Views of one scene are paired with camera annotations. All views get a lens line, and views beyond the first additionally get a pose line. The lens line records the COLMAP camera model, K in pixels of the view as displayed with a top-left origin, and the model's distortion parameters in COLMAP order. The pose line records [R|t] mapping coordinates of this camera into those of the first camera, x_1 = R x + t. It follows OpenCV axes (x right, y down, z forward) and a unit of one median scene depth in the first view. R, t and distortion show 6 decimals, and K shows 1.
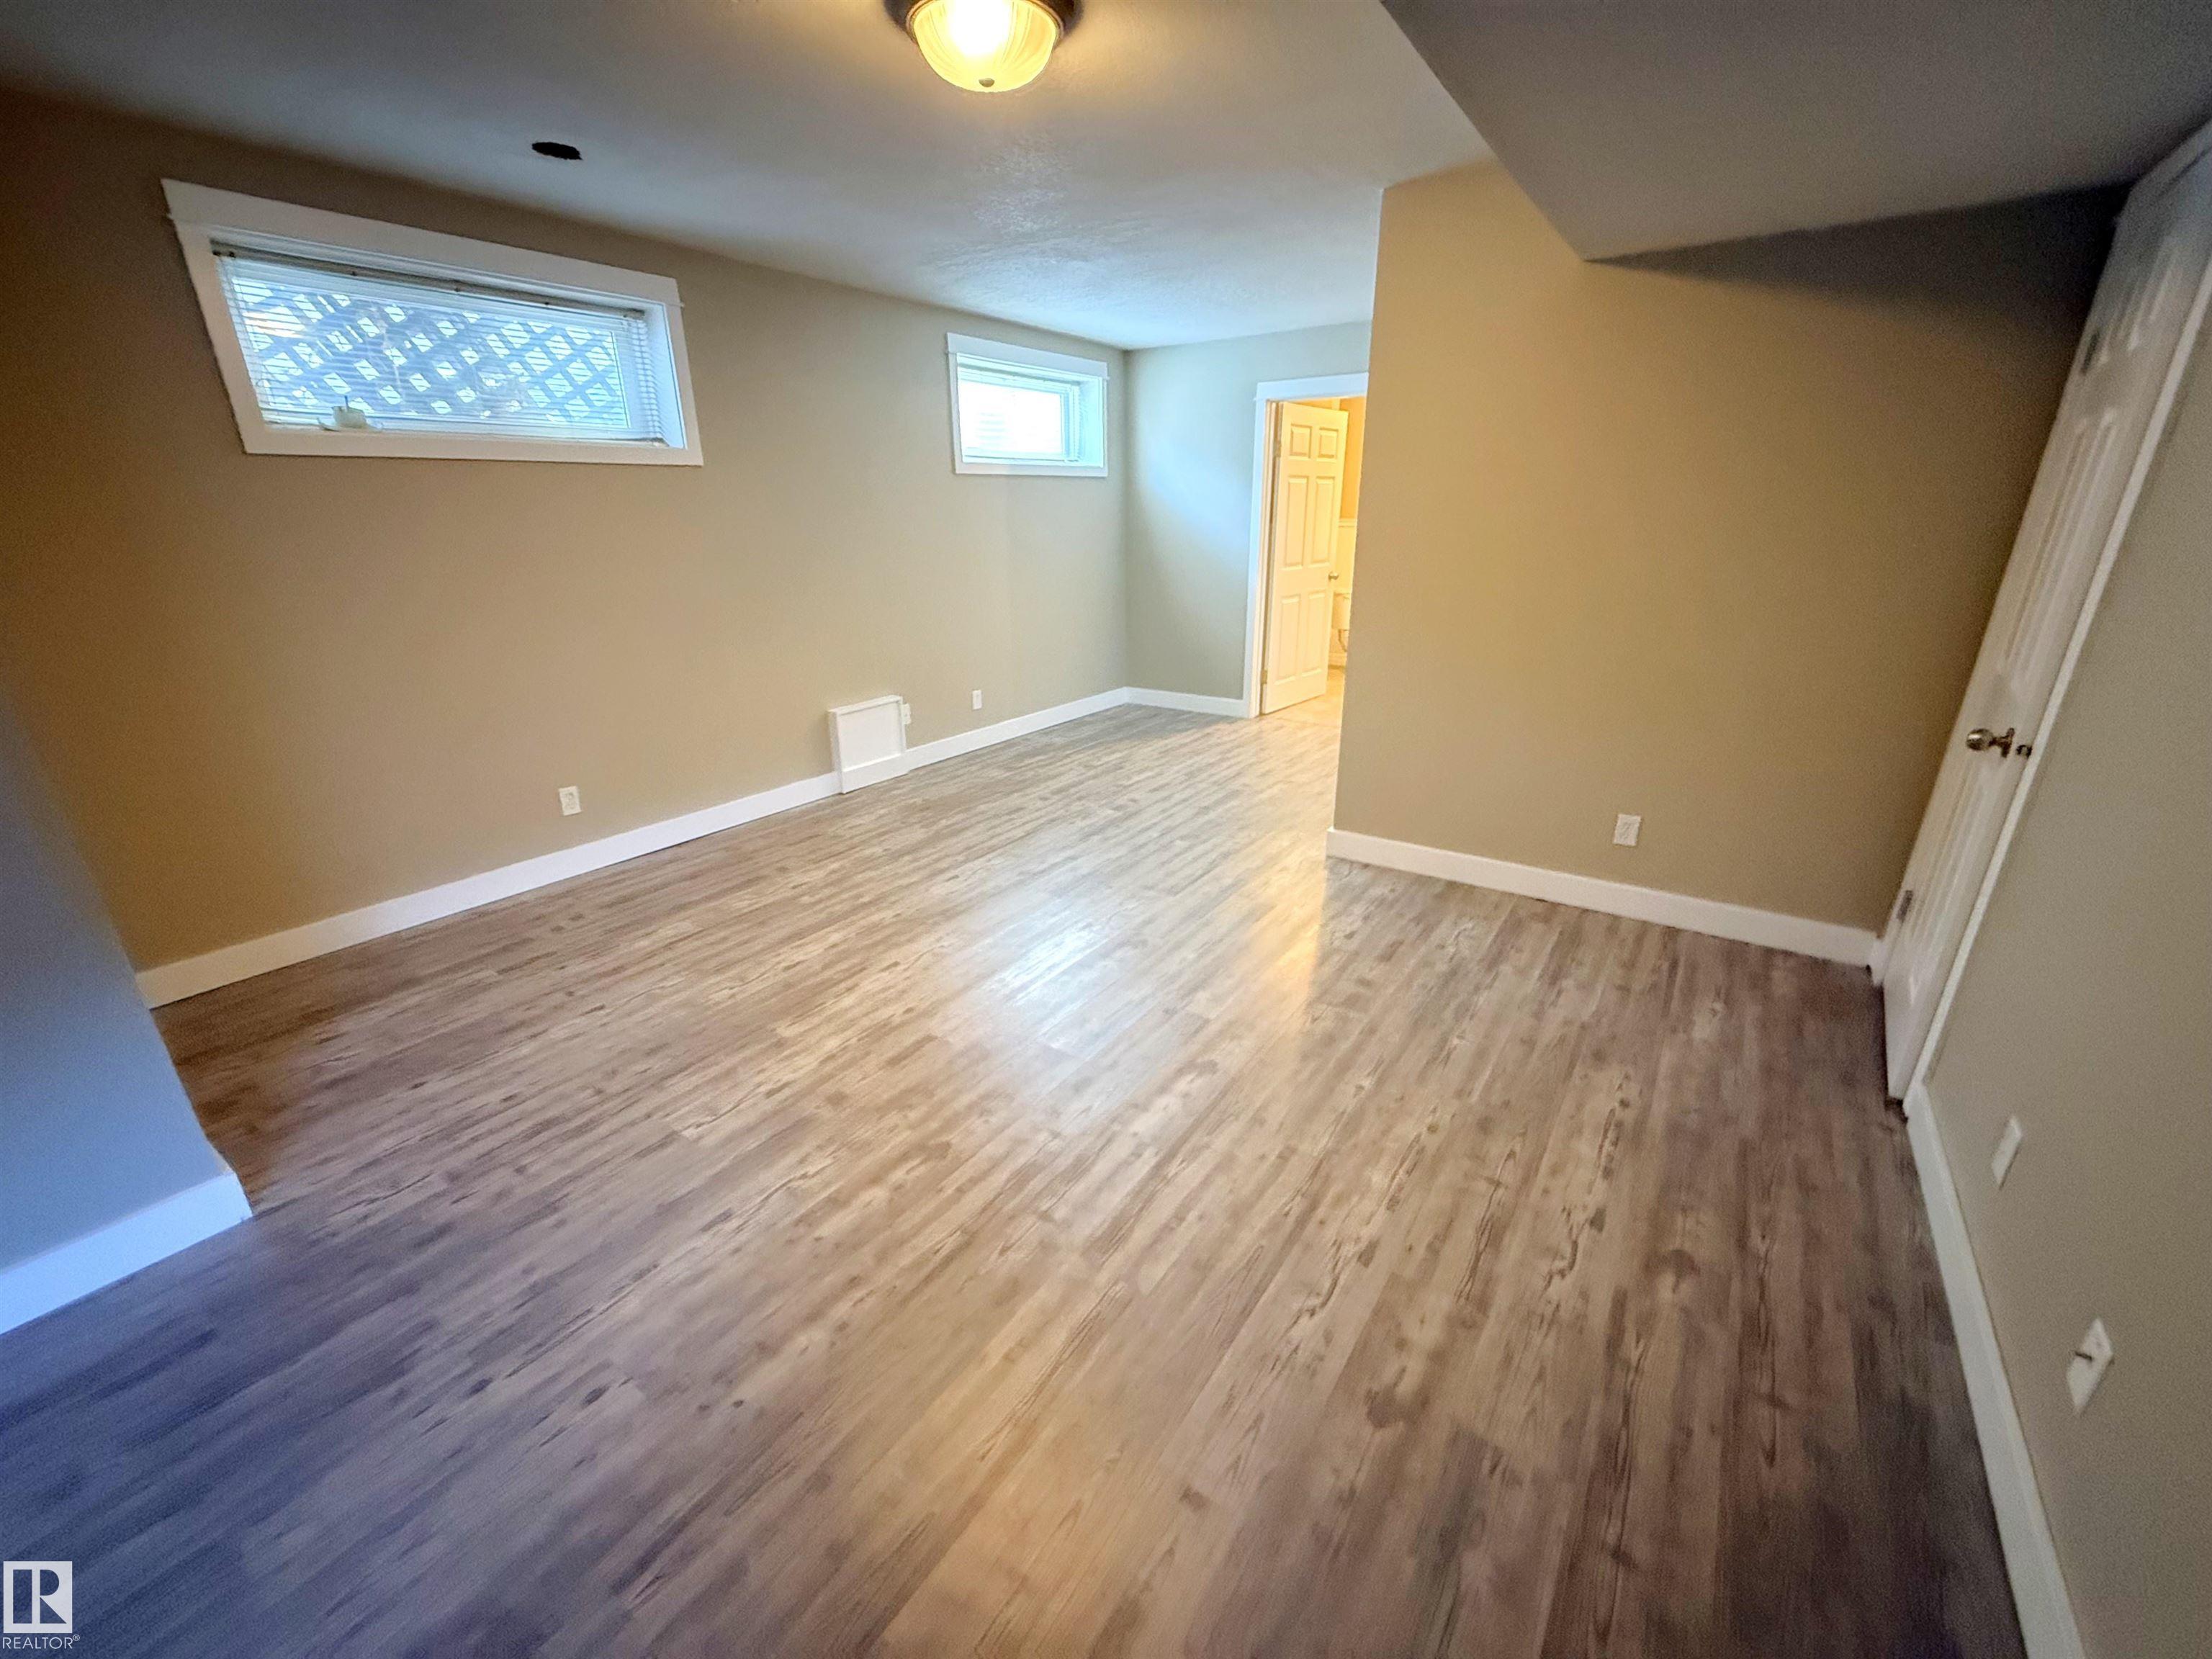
lens RADIAL K [[881.3, 0, 1106.0], [0, 881.3, 829.5], [0, 0, 1]] dist [-0.000288, -0.000212]
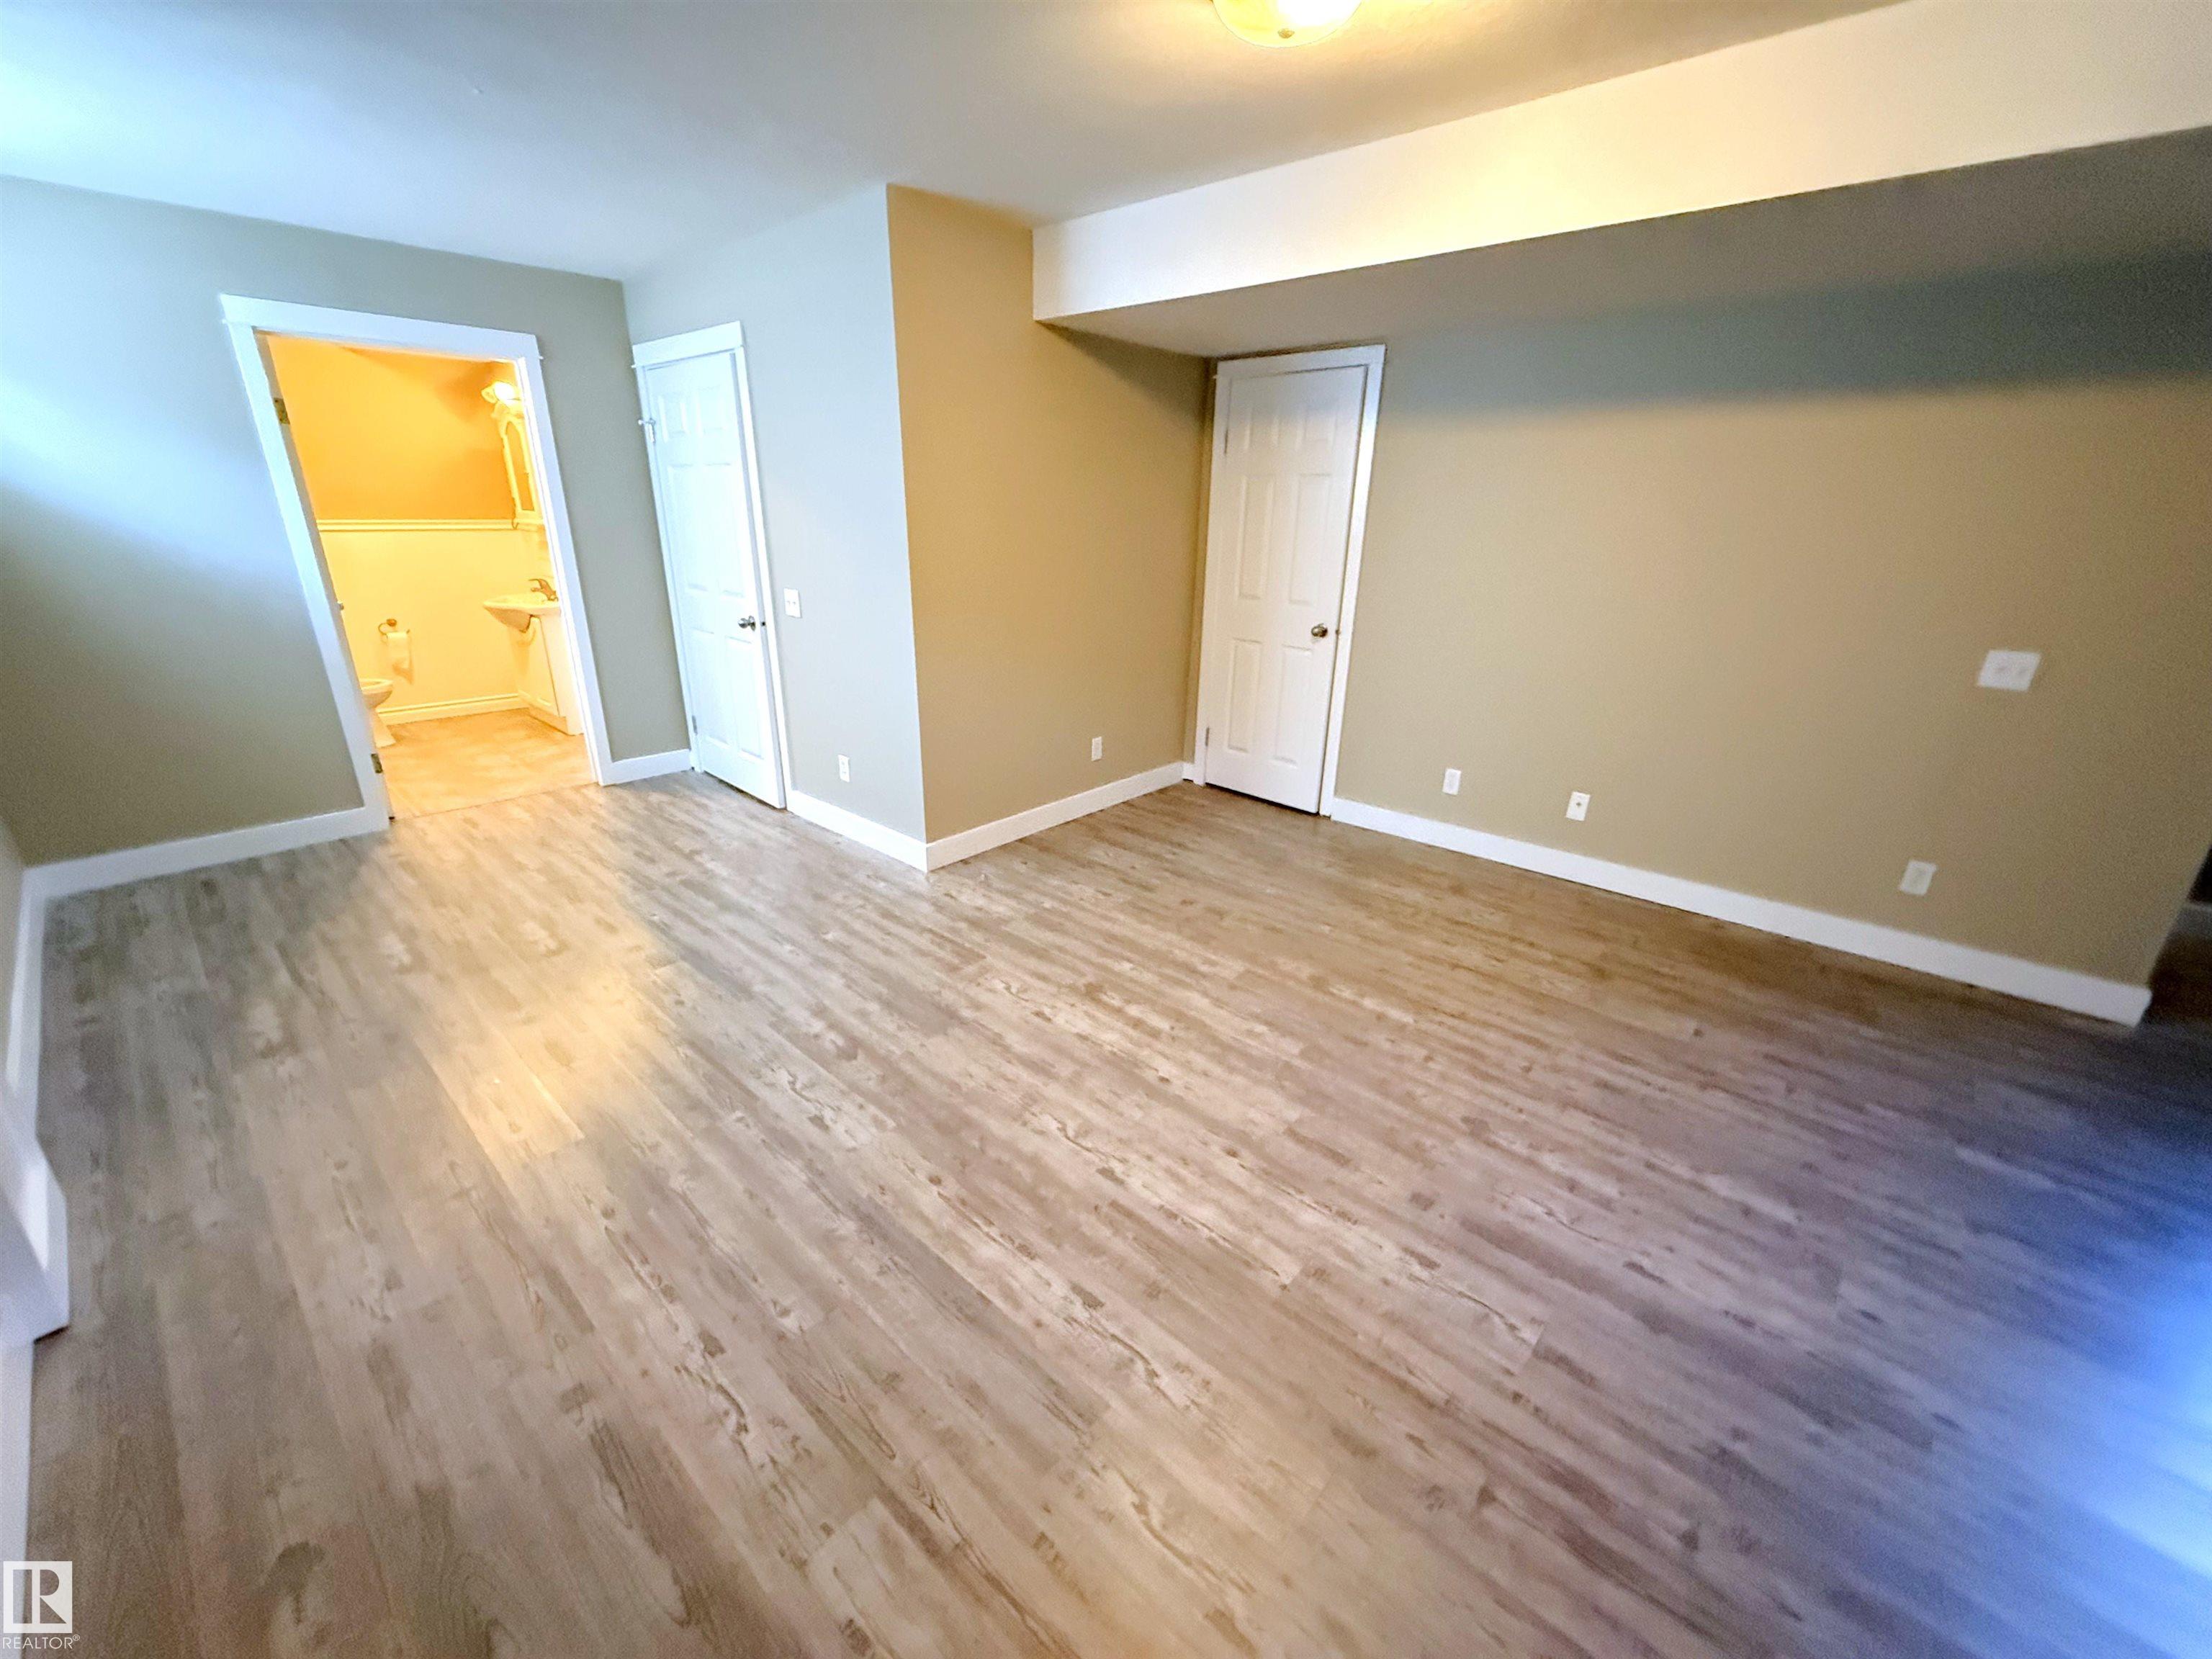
lens RADIAL K [[878.1, 0, 1096.6], [0, 878.1, 827.5], [0, 0, 1]] dist [0.001619, 0.000032]
pose [[0.124065, -0.328217, 0.936420, -0.932485], [0.325012, 0.905094, 0.274176, -0.333187], [-0.937537, 0.270332, 0.218964, 0.909947]]
